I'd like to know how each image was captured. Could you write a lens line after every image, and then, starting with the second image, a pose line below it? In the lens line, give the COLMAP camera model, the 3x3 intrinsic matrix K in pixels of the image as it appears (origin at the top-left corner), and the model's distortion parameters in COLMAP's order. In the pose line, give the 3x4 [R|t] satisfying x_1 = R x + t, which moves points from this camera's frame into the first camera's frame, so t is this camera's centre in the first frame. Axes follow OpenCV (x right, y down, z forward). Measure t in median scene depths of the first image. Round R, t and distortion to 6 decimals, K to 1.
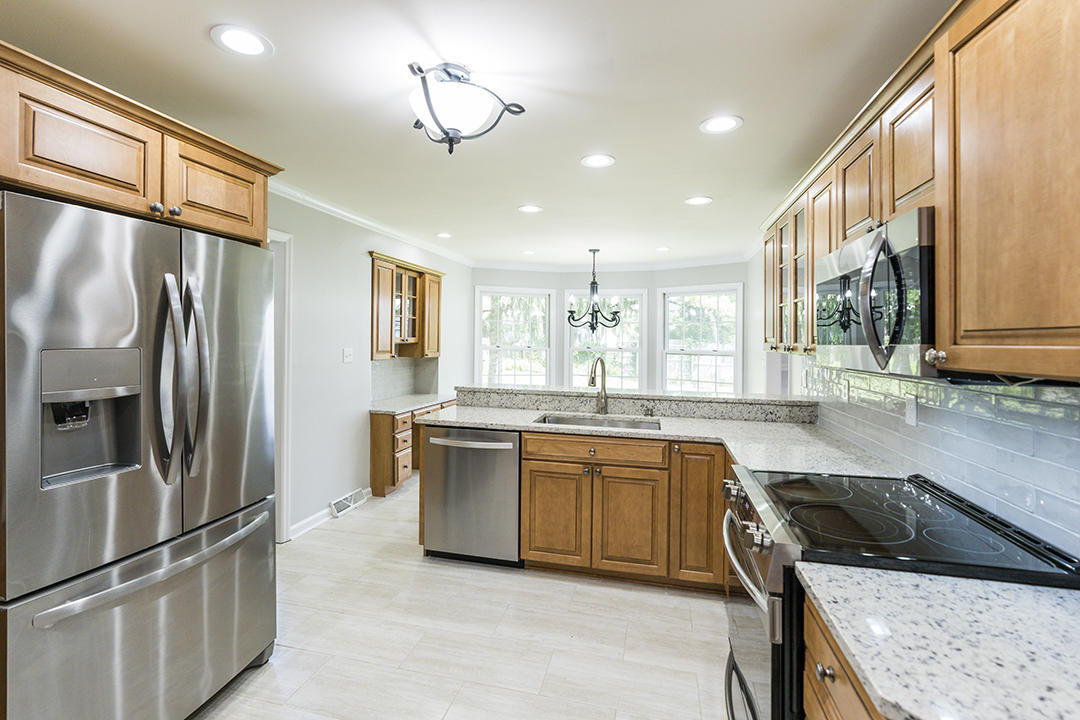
lens RADIAL K [[498.2, 0, 539.0], [0, 498.2, 335.4], [0, 0, 1]] dist [0.000302, 0.000020]
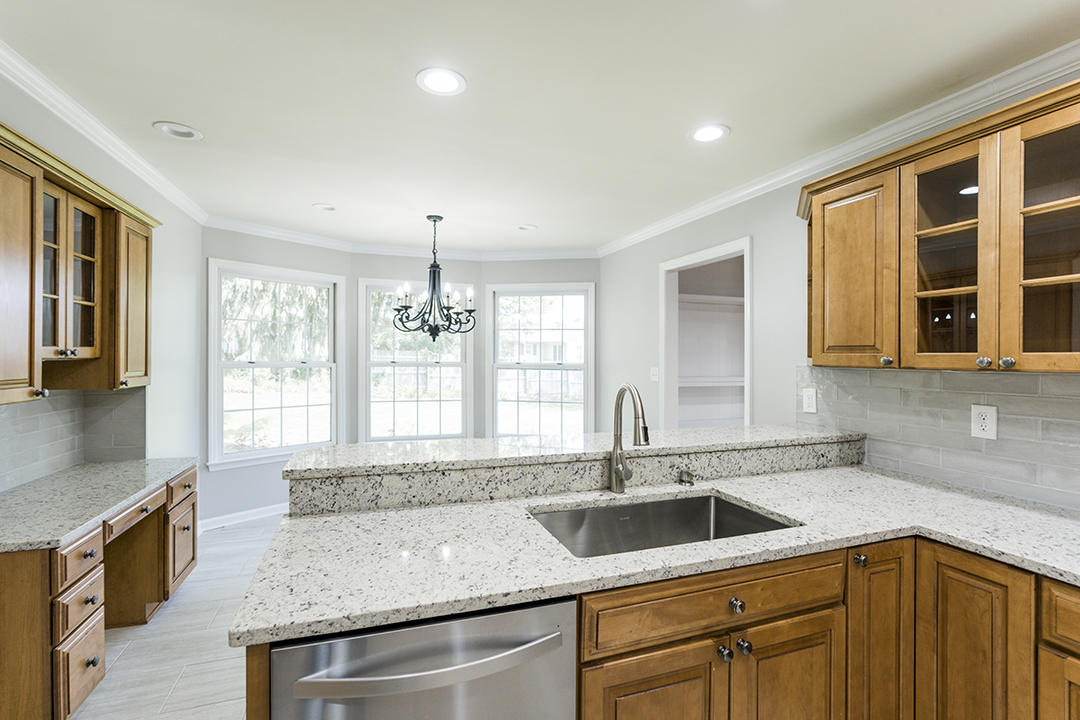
lens RADIAL K [[499.6, 0, 538.2], [0, 499.6, 353.7], [0, 0, 1]] dist [-0.024971, 0.013341]
pose [[0.843558, -0.005857, 0.537007, -0.165358], [-0.001673, 0.999907, 0.013534, 0.003769], [-0.537036, -0.012316, 0.843469, 0.441625]]
